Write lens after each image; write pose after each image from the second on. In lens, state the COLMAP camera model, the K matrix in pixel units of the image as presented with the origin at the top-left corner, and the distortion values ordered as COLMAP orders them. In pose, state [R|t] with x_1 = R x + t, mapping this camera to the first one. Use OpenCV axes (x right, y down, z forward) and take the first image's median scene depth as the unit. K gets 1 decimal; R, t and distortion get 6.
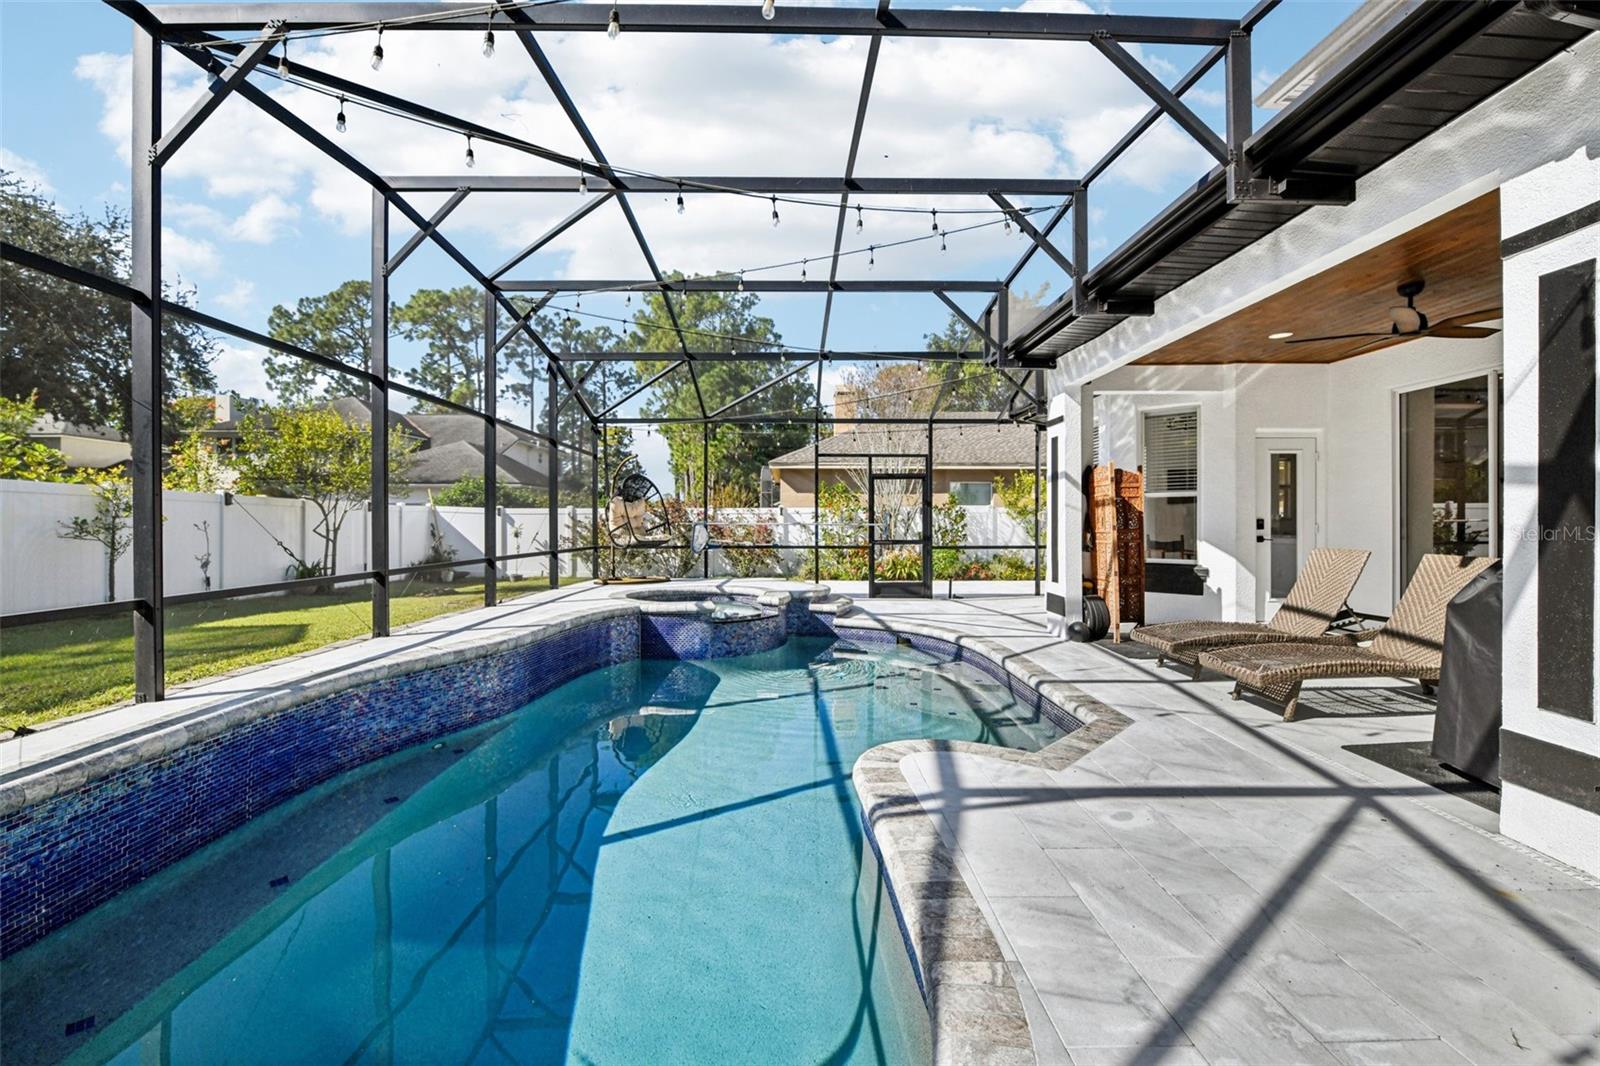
lens RADIAL K [[644.5, 0, 806.4], [0, 644.5, 527.2], [0, 0, 1]] dist [-0.010010, -0.003682]
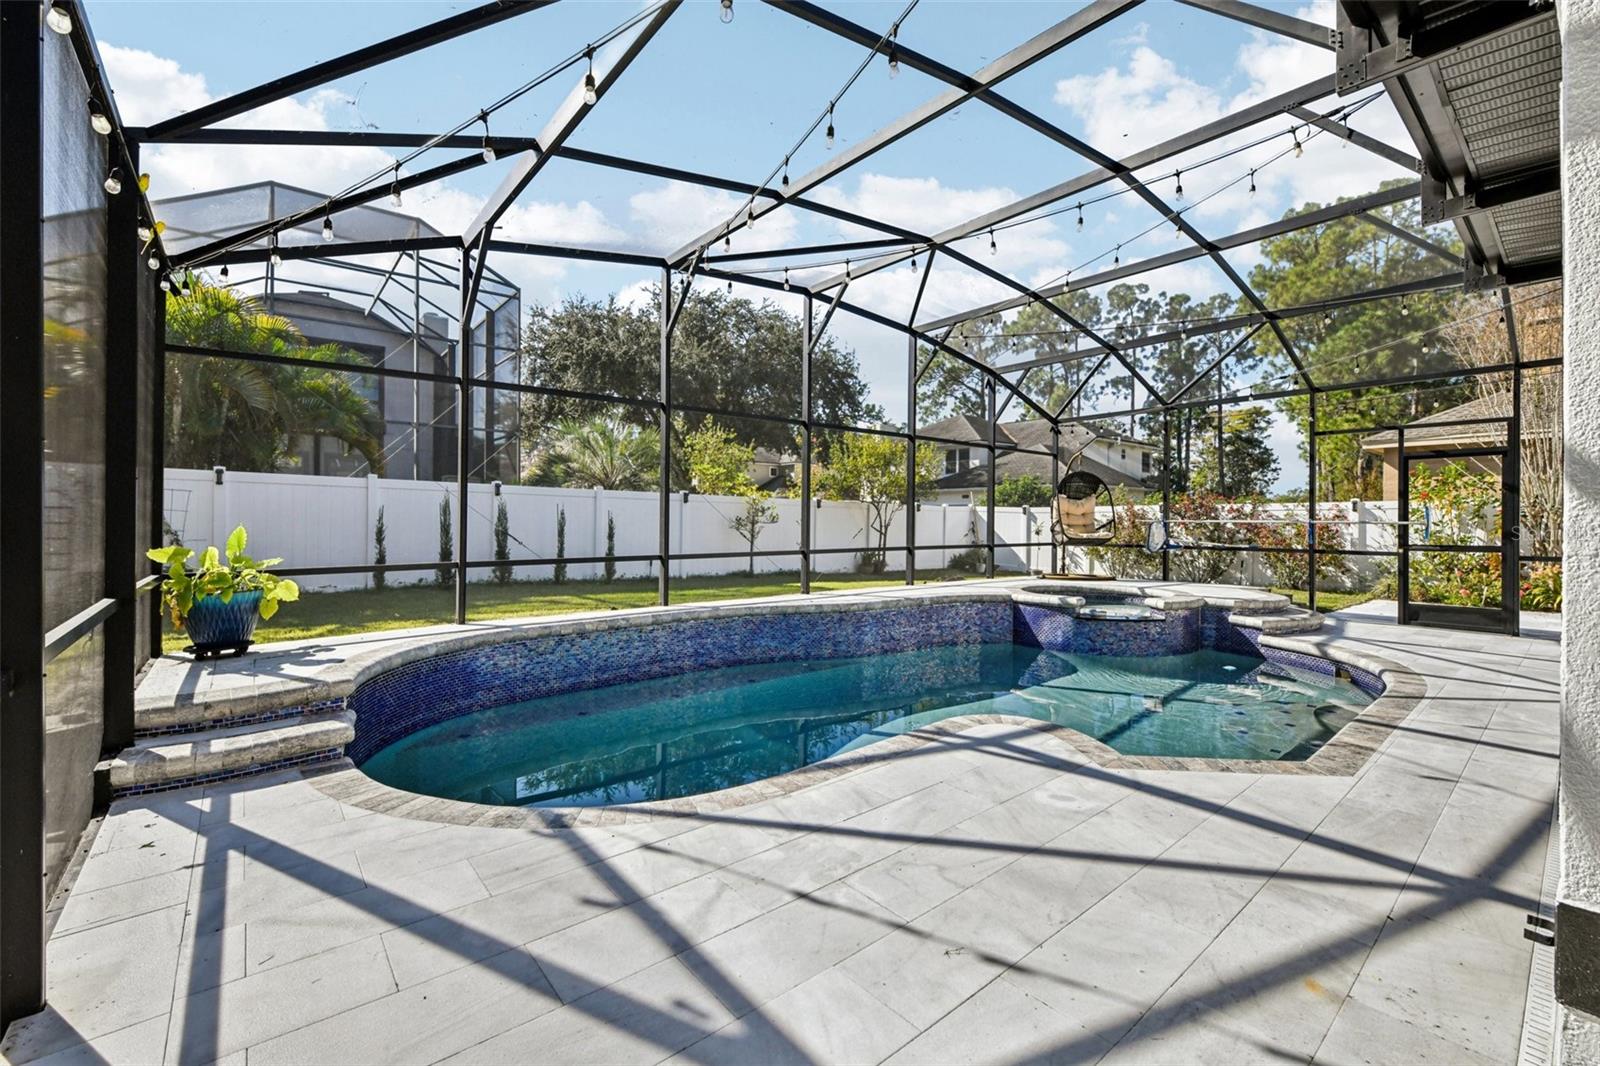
lens RADIAL K [[678.1, 0, 794.8], [0, 678.1, 526.4], [0, 0, 1]] dist [-0.019083, 0.000260]
pose [[0.619110, 0.006773, -0.785275, 0.173408], [-0.007988, 0.999965, 0.002326, 0.002602], [0.785264, 0.004833, 0.619143, -0.001323]]
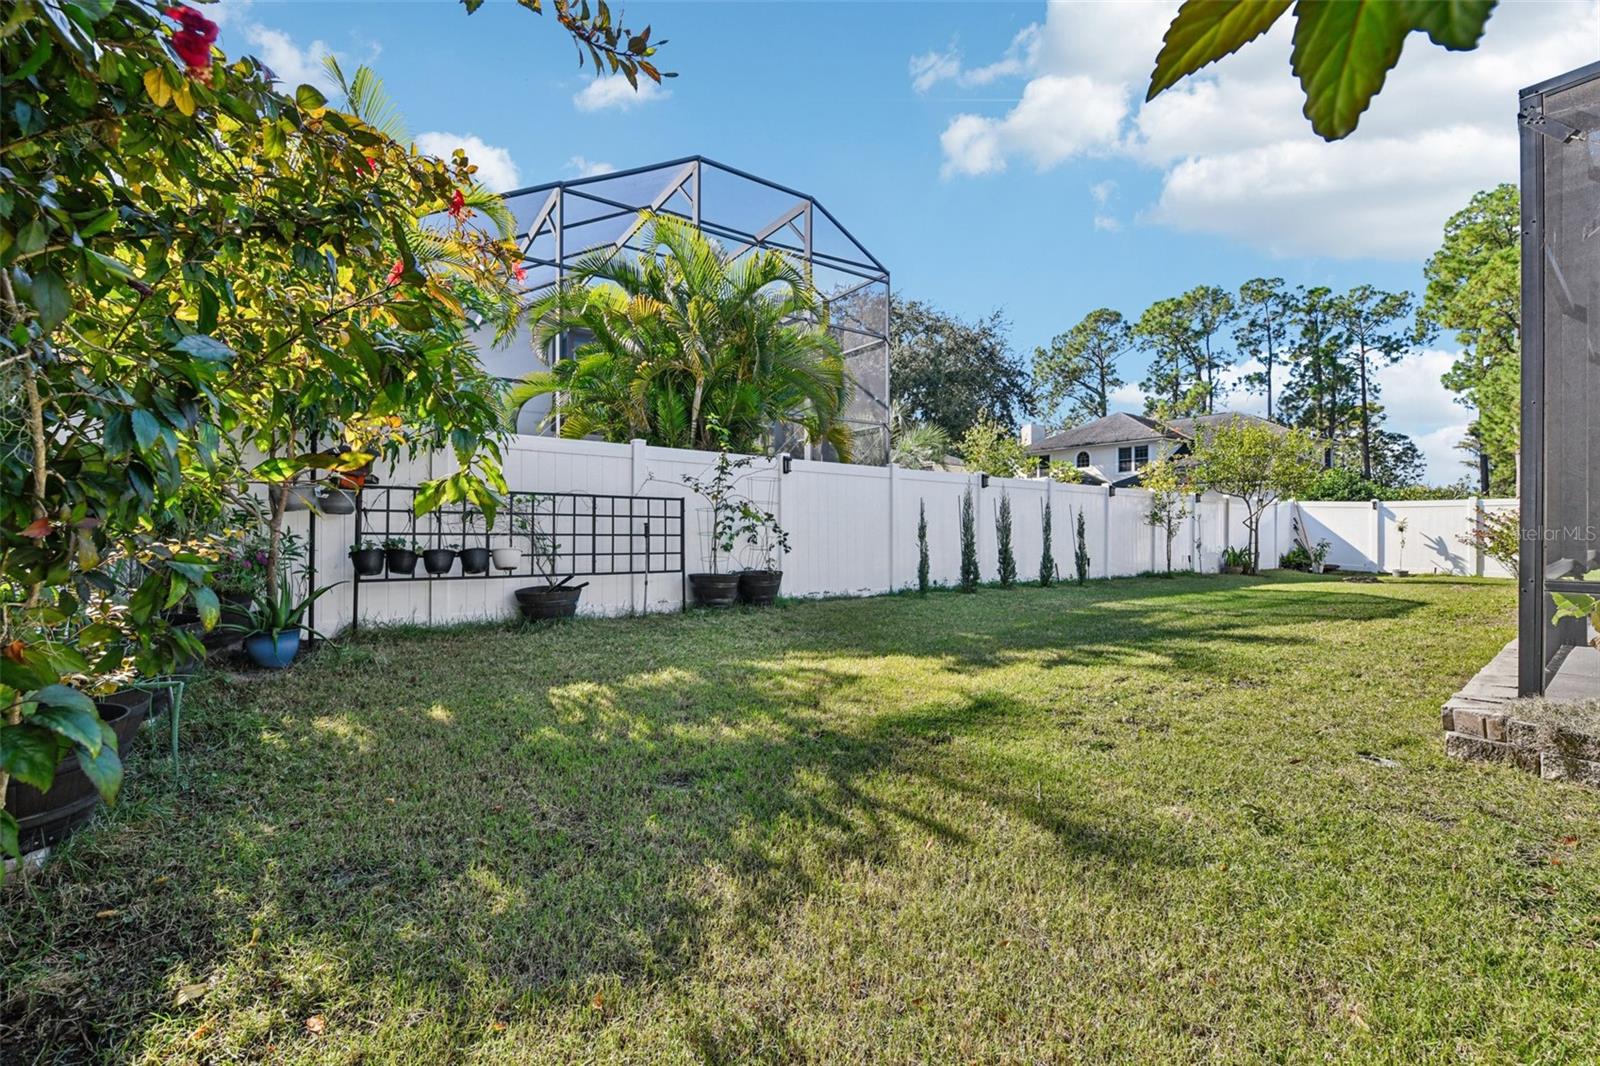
lens RADIAL K [[644.5, 0, 802.1], [0, 644.5, 527.9], [0, 0, 1]] dist [-0.010010, -0.003682]
pose [[0.559356, 0.004344, -0.828916, -0.157796], [-0.003450, 0.999990, 0.002912, 0.010790], [0.828920, 0.001230, 0.559365, -0.281965]]
